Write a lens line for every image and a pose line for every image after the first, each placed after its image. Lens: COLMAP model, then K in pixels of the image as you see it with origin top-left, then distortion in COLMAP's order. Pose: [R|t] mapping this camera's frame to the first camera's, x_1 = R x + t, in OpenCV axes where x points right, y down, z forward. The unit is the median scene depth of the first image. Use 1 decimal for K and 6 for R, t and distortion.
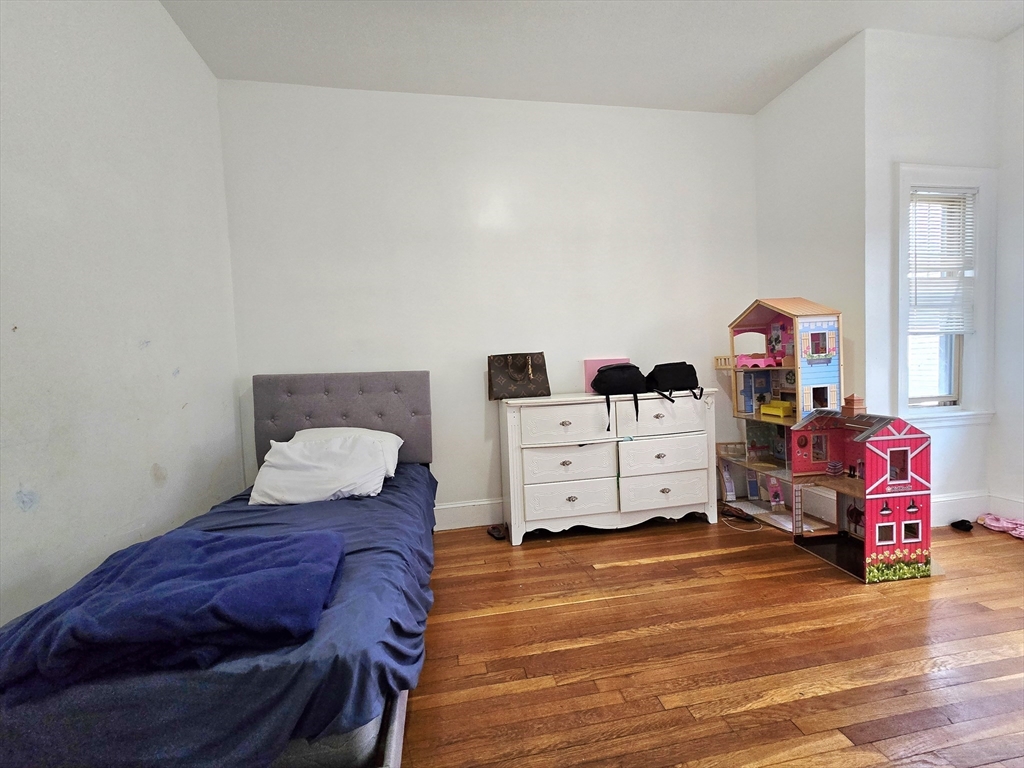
lens RADIAL K [[419.3, 0, 514.9], [0, 419.3, 383.5], [0, 0, 1]] dist [-0.007131, 0.001438]
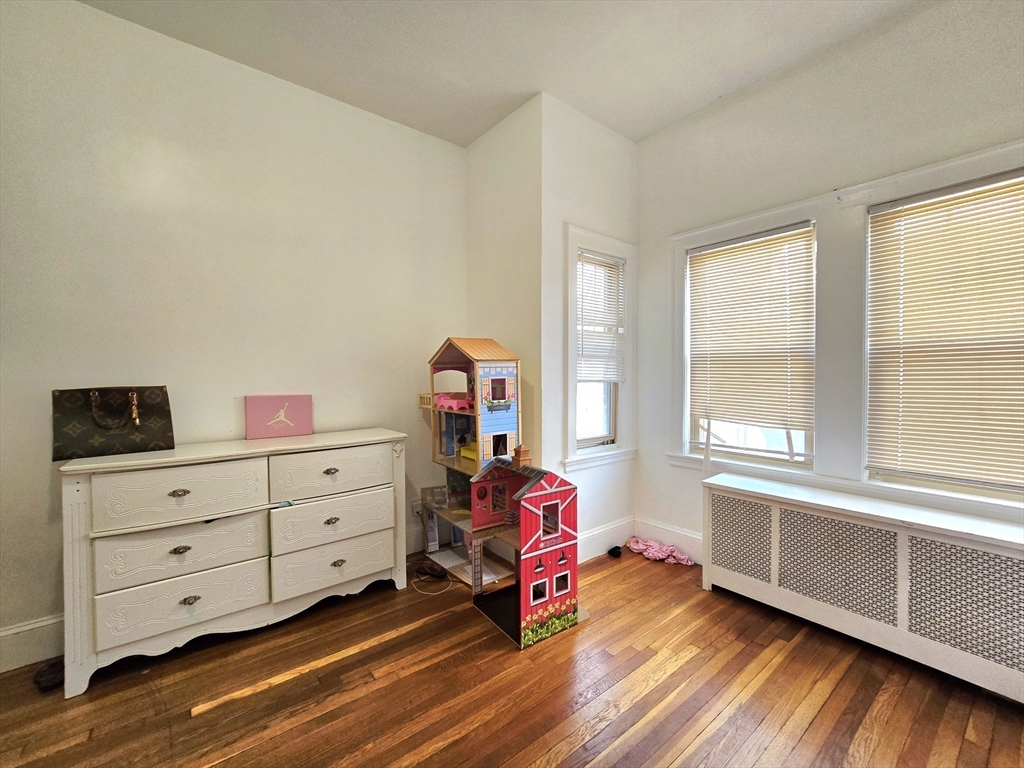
lens RADIAL K [[419.3, 0, 519.2], [0, 419.3, 381.5], [0, 0, 1]] dist [-0.007131, 0.001438]
pose [[0.873041, 0.031651, 0.486618, 0.281725], [-0.012214, 0.998998, -0.043065, -0.069402], [-0.487493, 0.031654, 0.872553, 0.121784]]
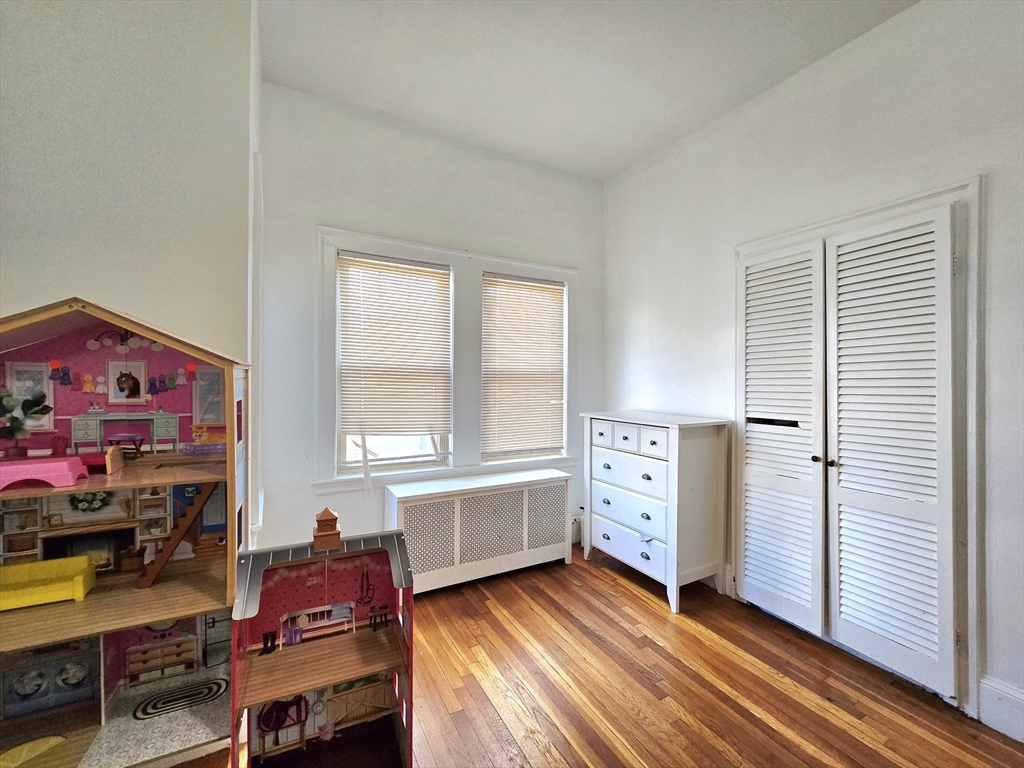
lens RADIAL K [[419.3, 0, 496.8], [0, 419.3, 386.9], [0, 0, 1]] dist [-0.007131, 0.001438]
pose [[-0.302134, 0.037561, 0.952525, 0.148573], [0.055630, 0.998215, -0.021717, -0.102794], [-0.951641, 0.046427, -0.303685, 0.818564]]
